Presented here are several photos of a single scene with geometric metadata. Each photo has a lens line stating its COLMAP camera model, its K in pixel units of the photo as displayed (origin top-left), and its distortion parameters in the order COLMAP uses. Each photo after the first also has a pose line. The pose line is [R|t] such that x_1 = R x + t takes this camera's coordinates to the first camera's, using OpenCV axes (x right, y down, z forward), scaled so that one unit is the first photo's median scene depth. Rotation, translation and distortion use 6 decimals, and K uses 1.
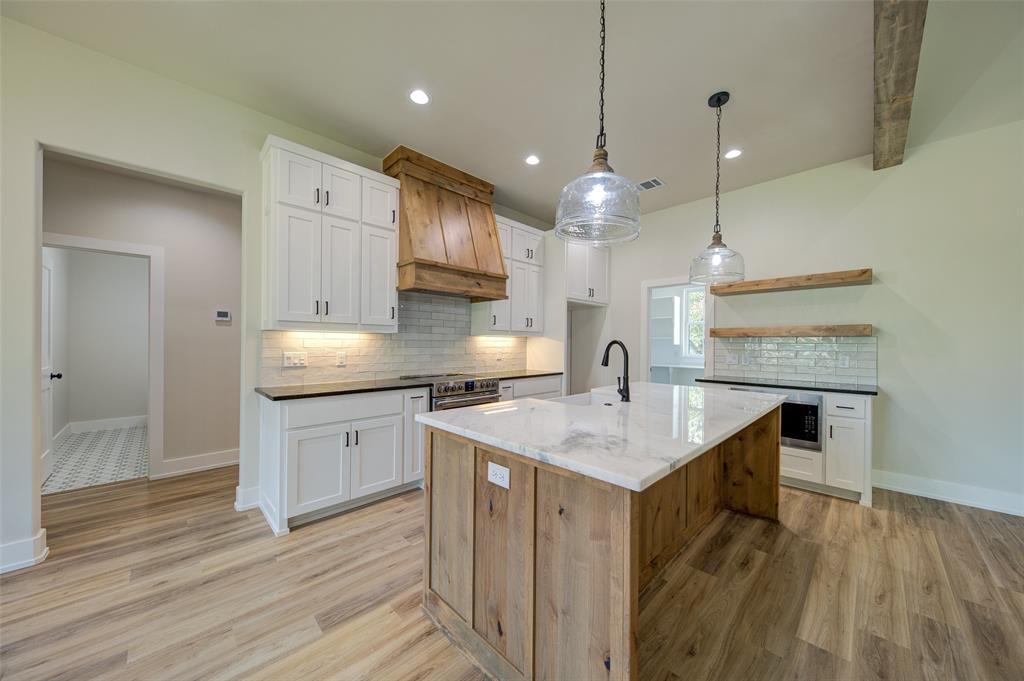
lens RADIAL K [[351.1, 0, 516.7], [0, 351.1, 343.6], [0, 0, 1]] dist [0.016808, -0.008746]
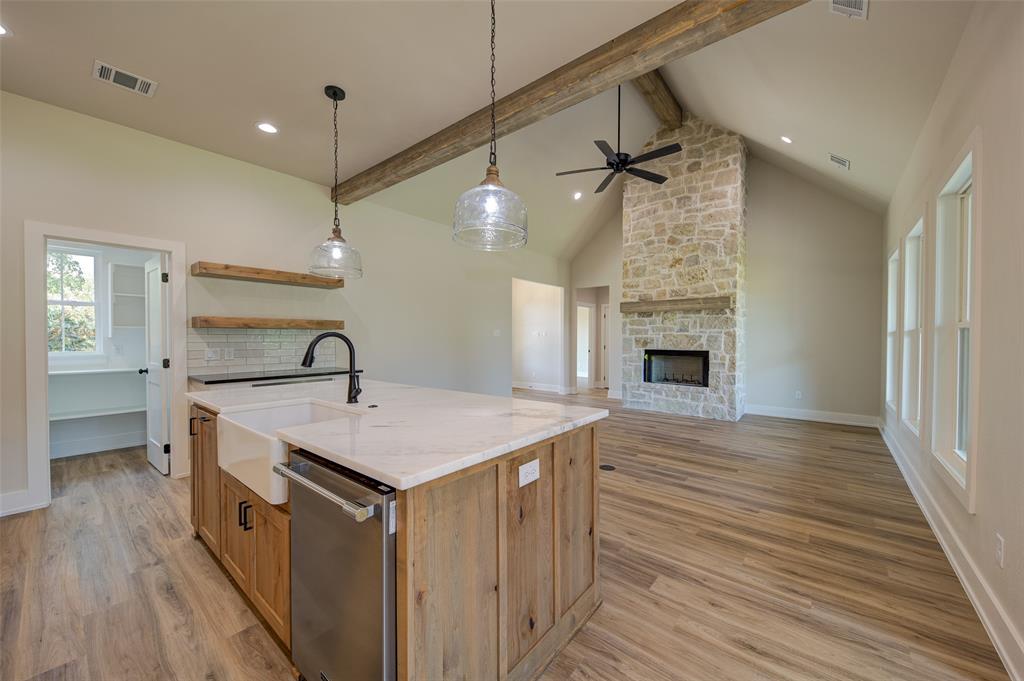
lens RADIAL K [[373.2, 0, 522.5], [0, 373.2, 341.9], [0, 0, 1]] dist [0.012395, -0.006664]
pose [[-0.111746, -0.018019, 0.993573, -0.473870], [0.000027, 0.999836, 0.018136, -0.002335], [-0.993737, 0.002054, -0.111727, 0.503003]]
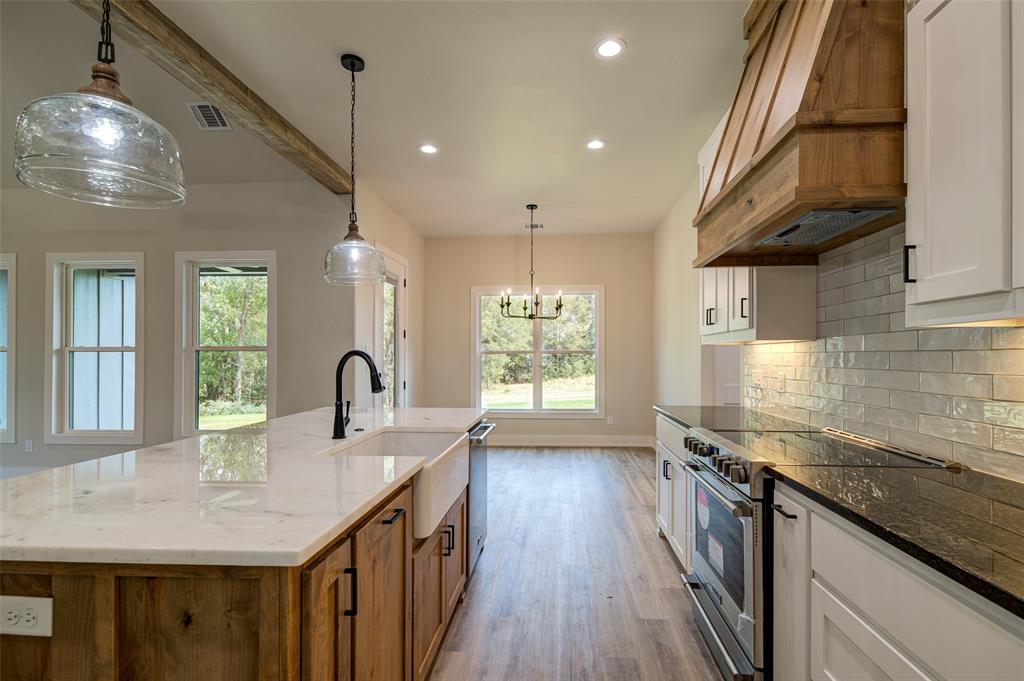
lens RADIAL K [[475.3, 0, 530.0], [0, 475.3, 354.0], [0, 0, 1]] dist [0.016660, -0.000006]
pose [[-0.752323, -0.011410, -0.658696, 0.475321], [-0.006417, 0.999929, -0.009991, 0.002596], [0.658763, -0.003290, -0.752343, 1.431752]]
